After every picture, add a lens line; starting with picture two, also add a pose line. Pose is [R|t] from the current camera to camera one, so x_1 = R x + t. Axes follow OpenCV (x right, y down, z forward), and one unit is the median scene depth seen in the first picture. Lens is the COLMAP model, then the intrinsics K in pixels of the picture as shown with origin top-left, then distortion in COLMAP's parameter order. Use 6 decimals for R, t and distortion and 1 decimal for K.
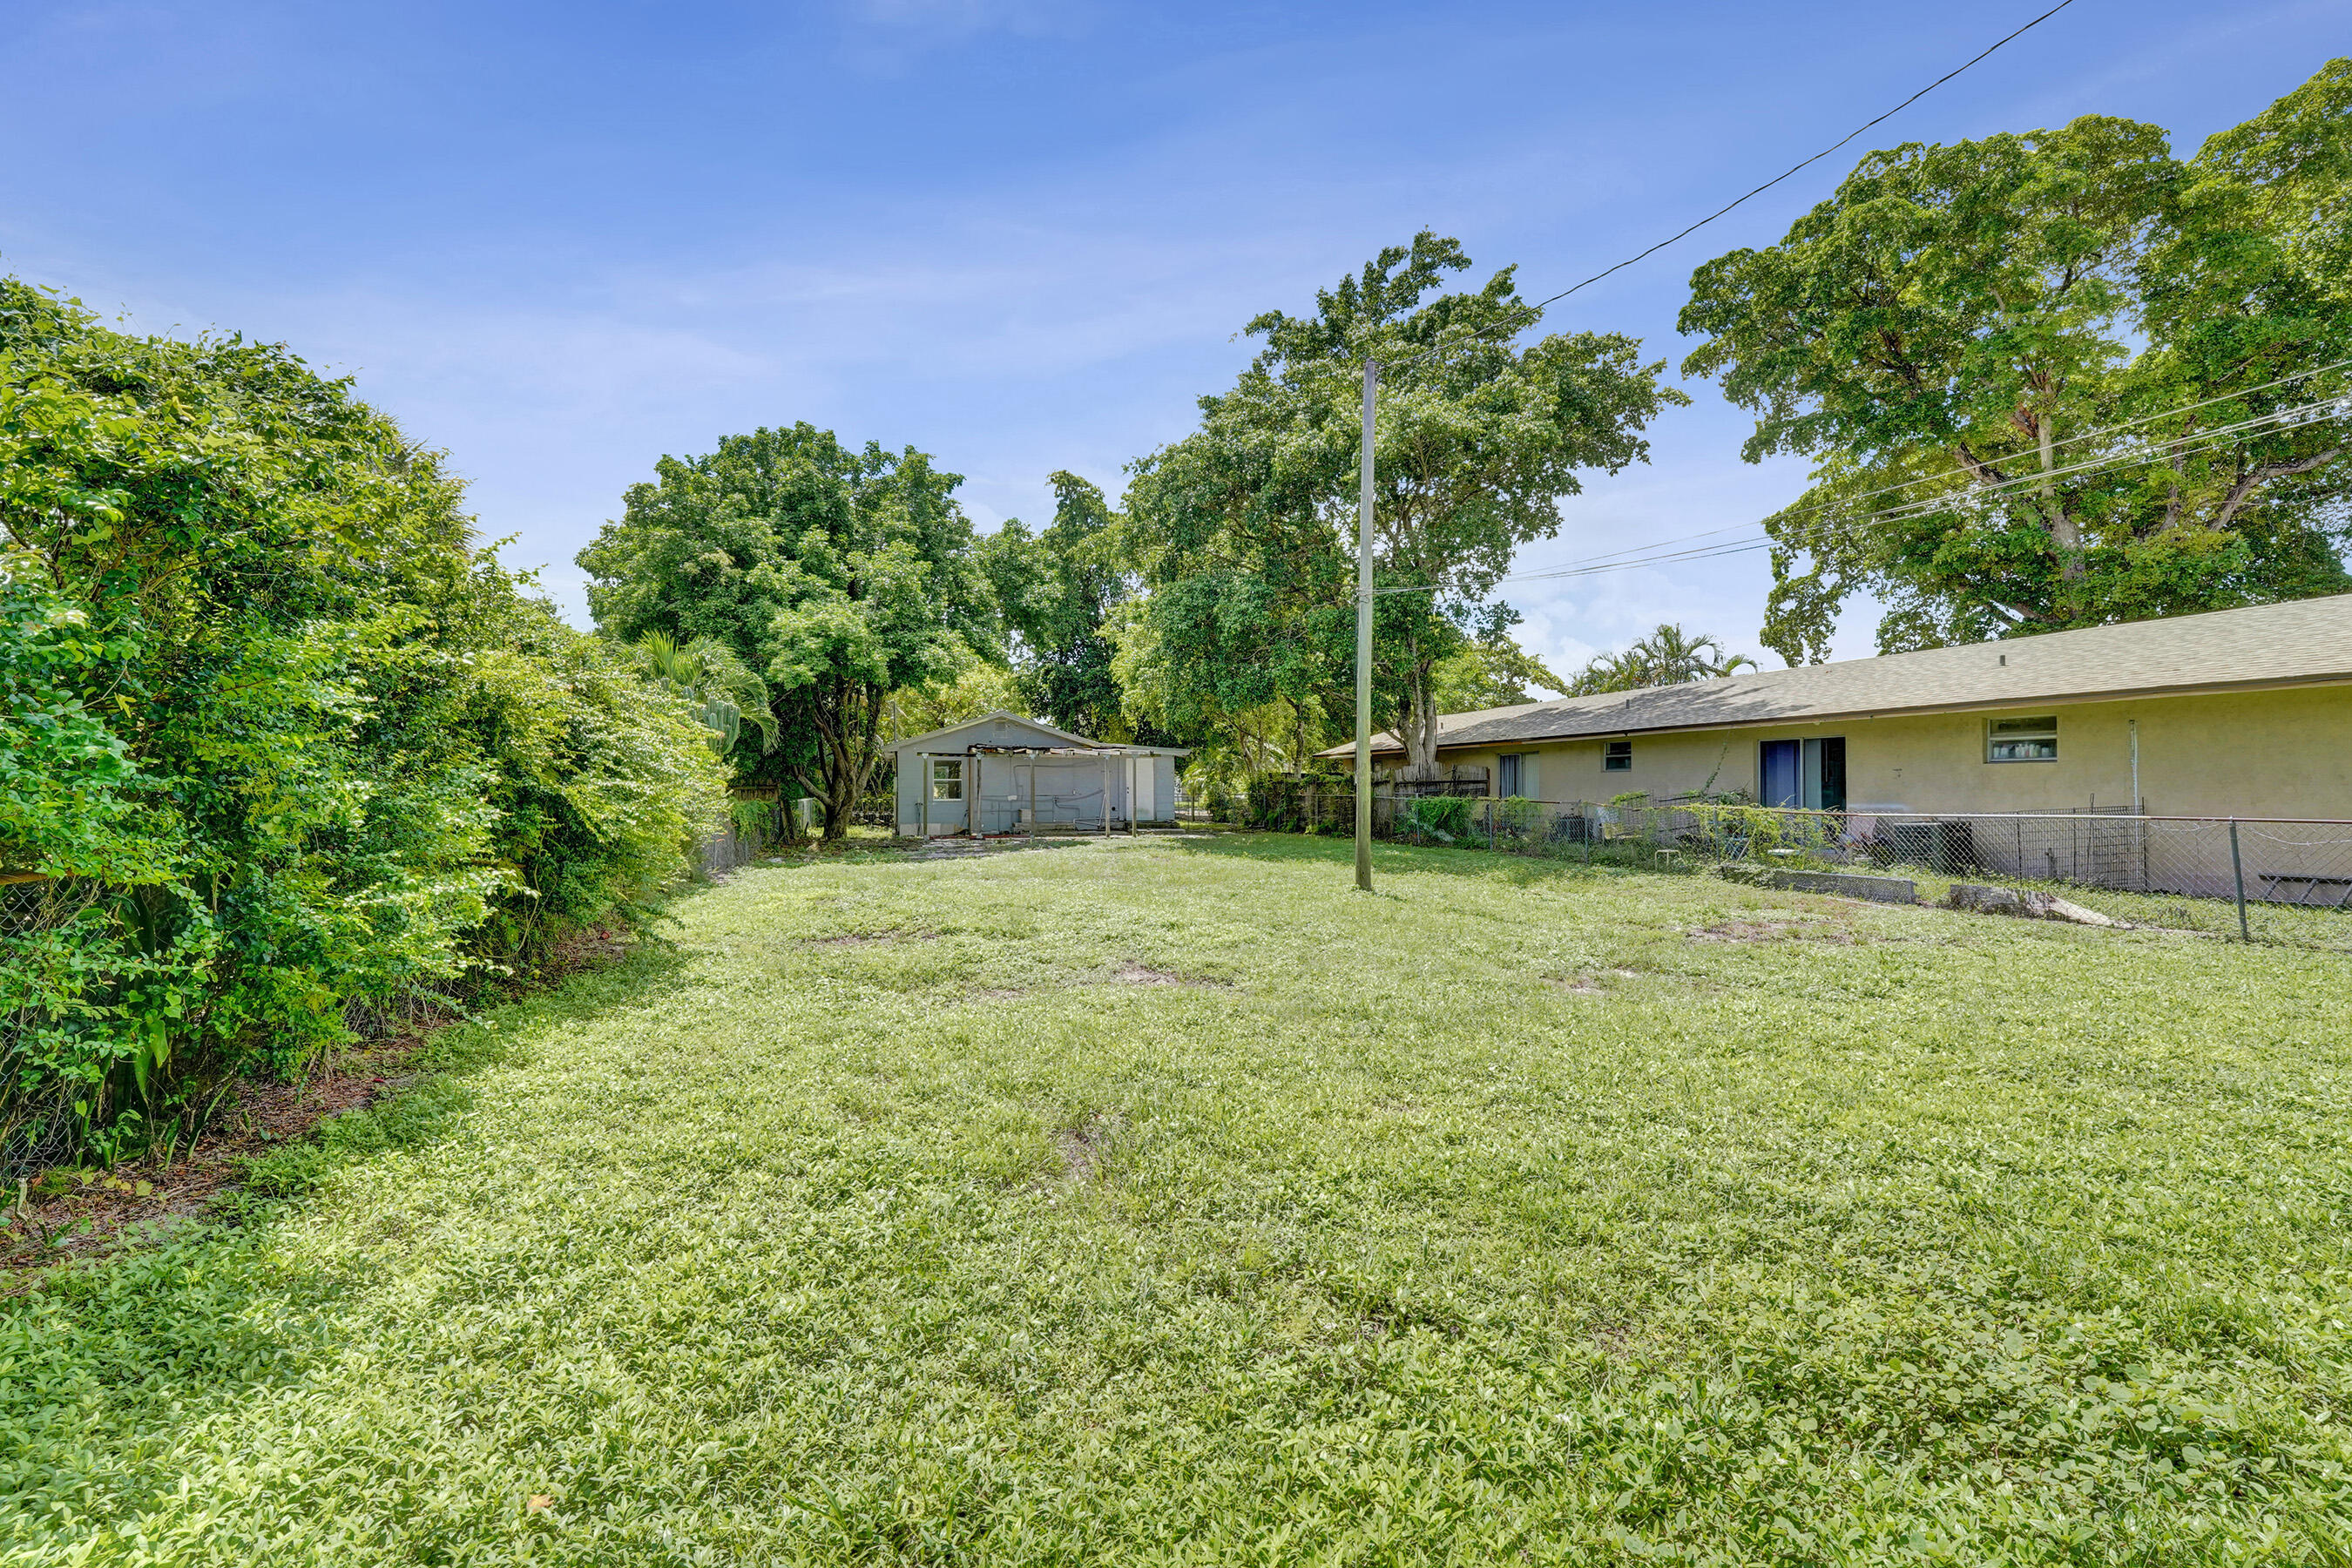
lens RADIAL K [[1004.7, 0, 1186.0], [0, 1004.7, 776.5], [0, 0, 1]] dist [-0.008735, 0.002476]
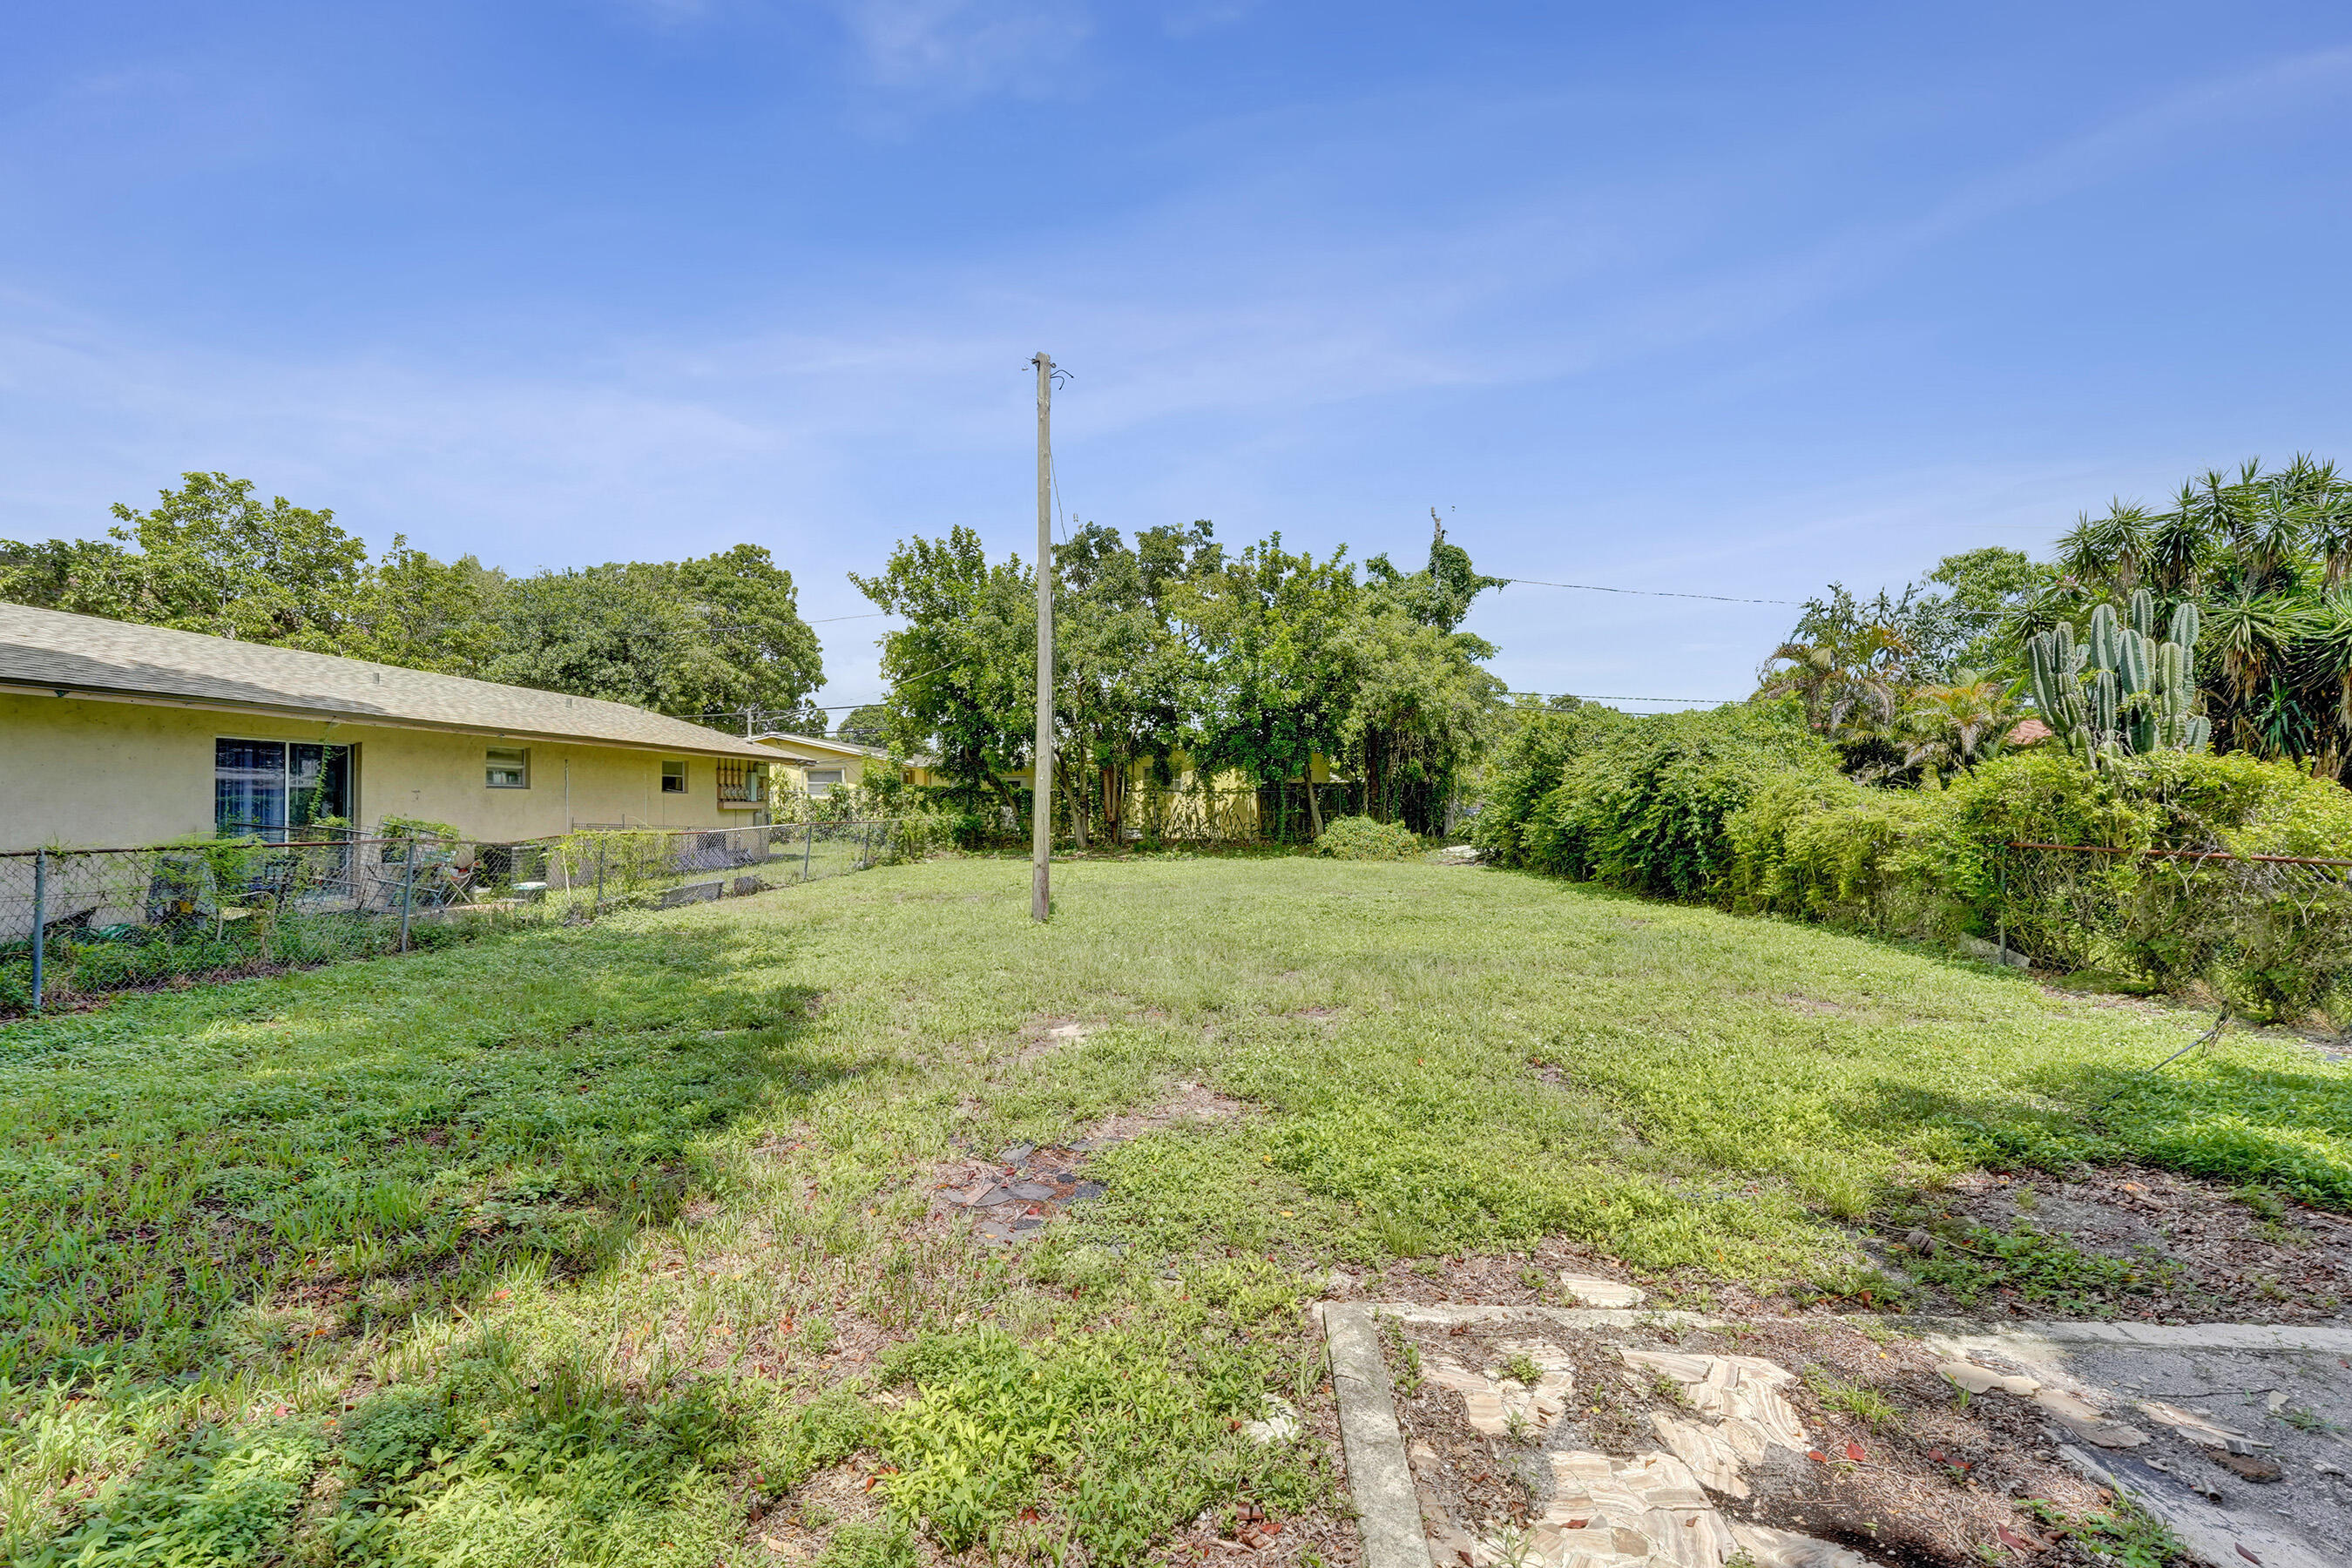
lens RADIAL K [[1004.7, 0, 1169.6], [0, 1004.7, 792.5], [0, 0, 1]] dist [-0.008735, 0.002476]
pose [[-0.942813, 0.010878, 0.333145, -0.131912], [0.003222, 0.999718, -0.023527, 0.010485], [-0.333307, -0.021108, -0.942582, 1.003399]]
